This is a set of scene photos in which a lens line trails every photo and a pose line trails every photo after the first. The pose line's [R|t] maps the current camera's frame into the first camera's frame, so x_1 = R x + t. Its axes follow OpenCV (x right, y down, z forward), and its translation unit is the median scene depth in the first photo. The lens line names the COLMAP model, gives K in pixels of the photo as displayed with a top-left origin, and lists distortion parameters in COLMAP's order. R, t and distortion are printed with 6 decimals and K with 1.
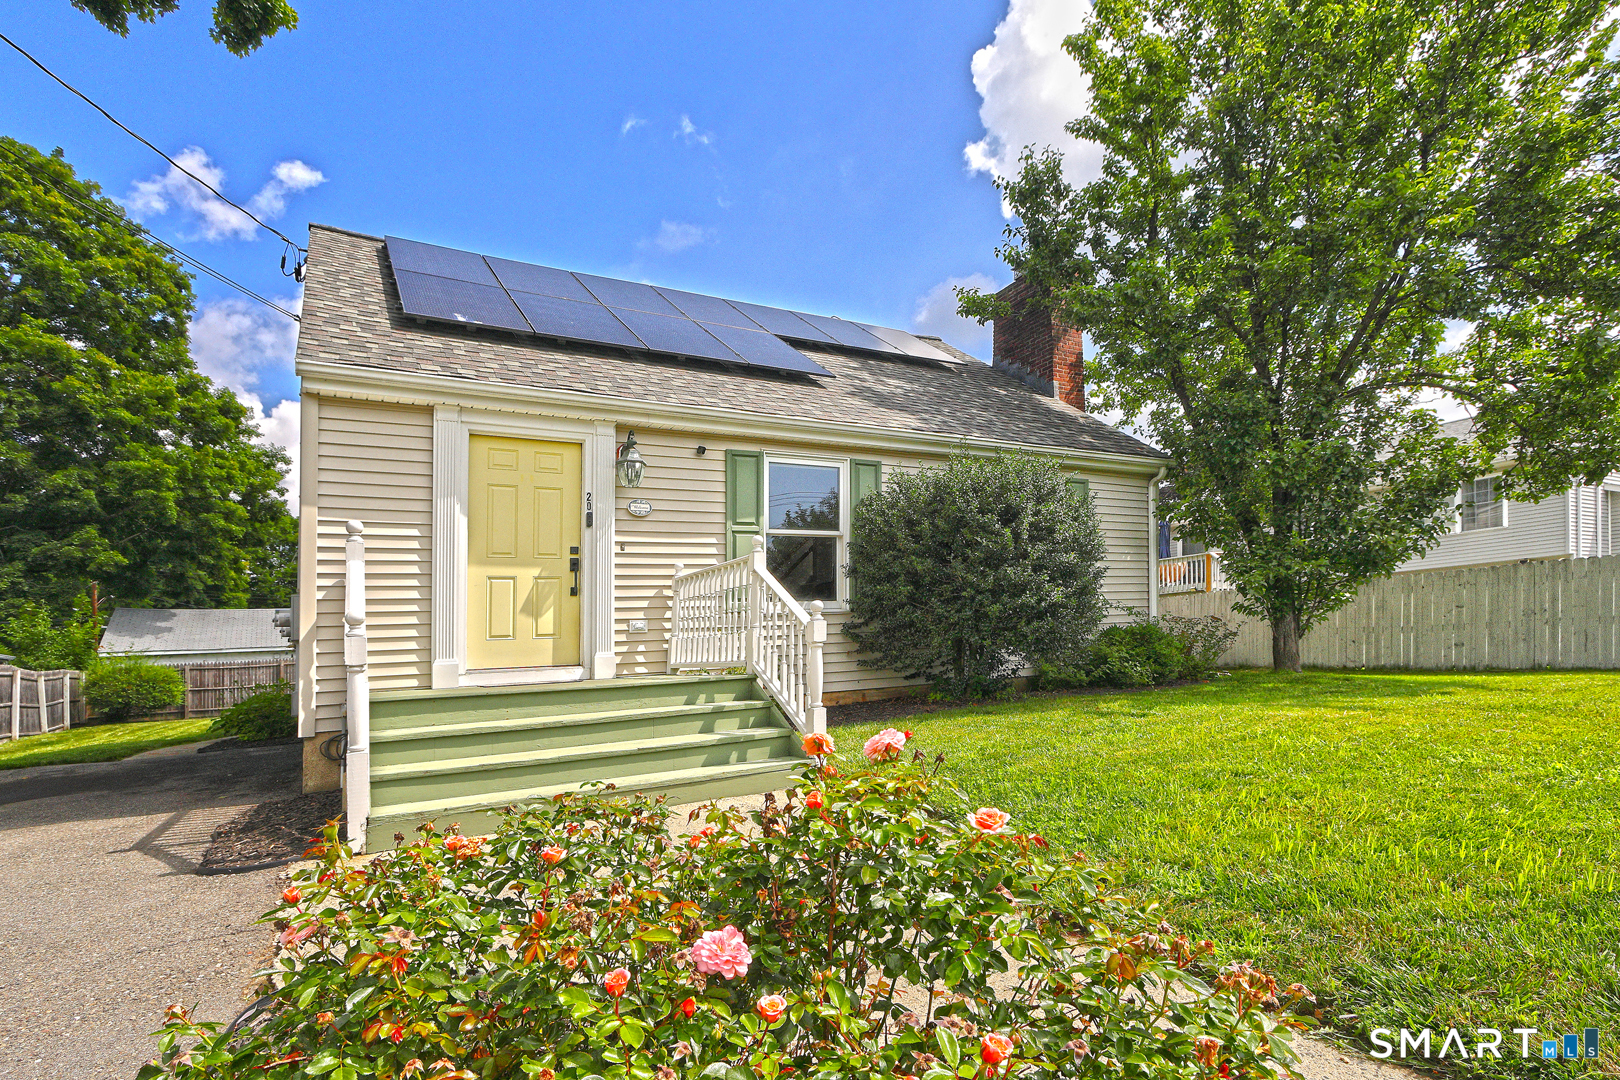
lens RADIAL K [[732.2, 0, 811.0], [0, 732.2, 593.6], [0, 0, 1]] dist [-0.002477, -0.000153]
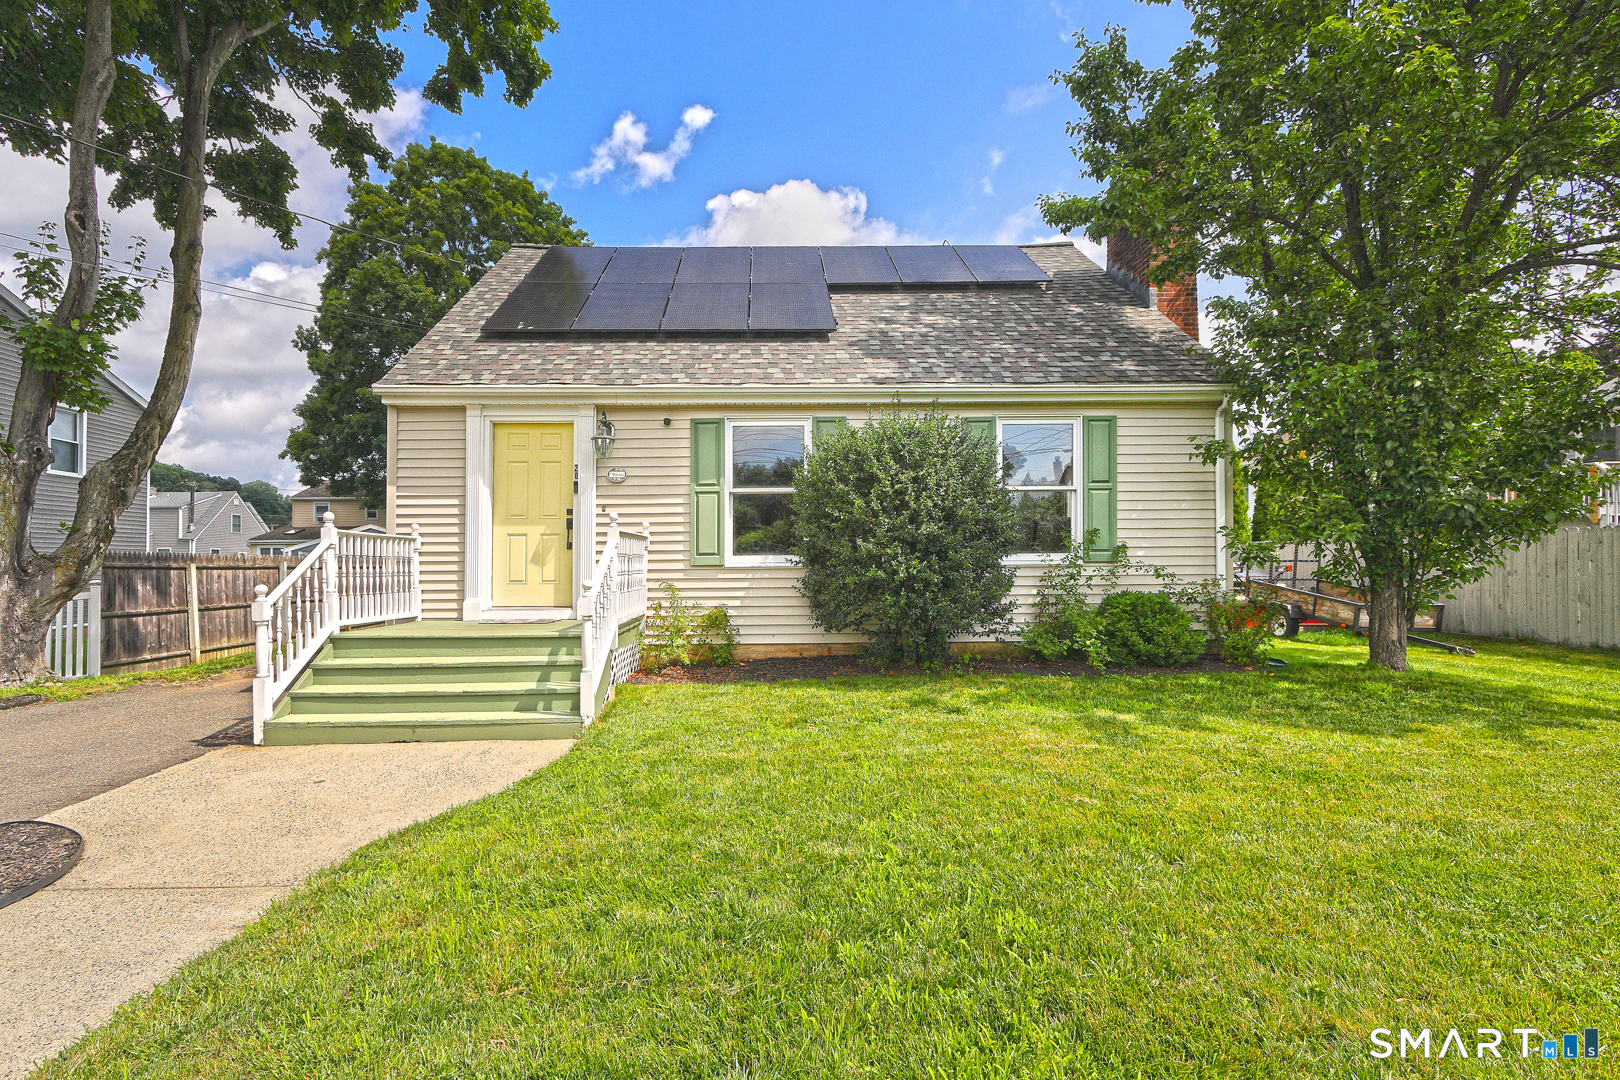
lens RADIAL K [[750.0, 0, 809.9], [0, 750.0, 492.0], [0, 0, 1]] dist [0.001497, 0.000075]
pose [[0.887505, -0.005310, -0.460767, 0.574769], [0.004903, 0.999986, -0.002080, -0.082955], [0.460772, -0.000413, 0.887518, 0.072893]]
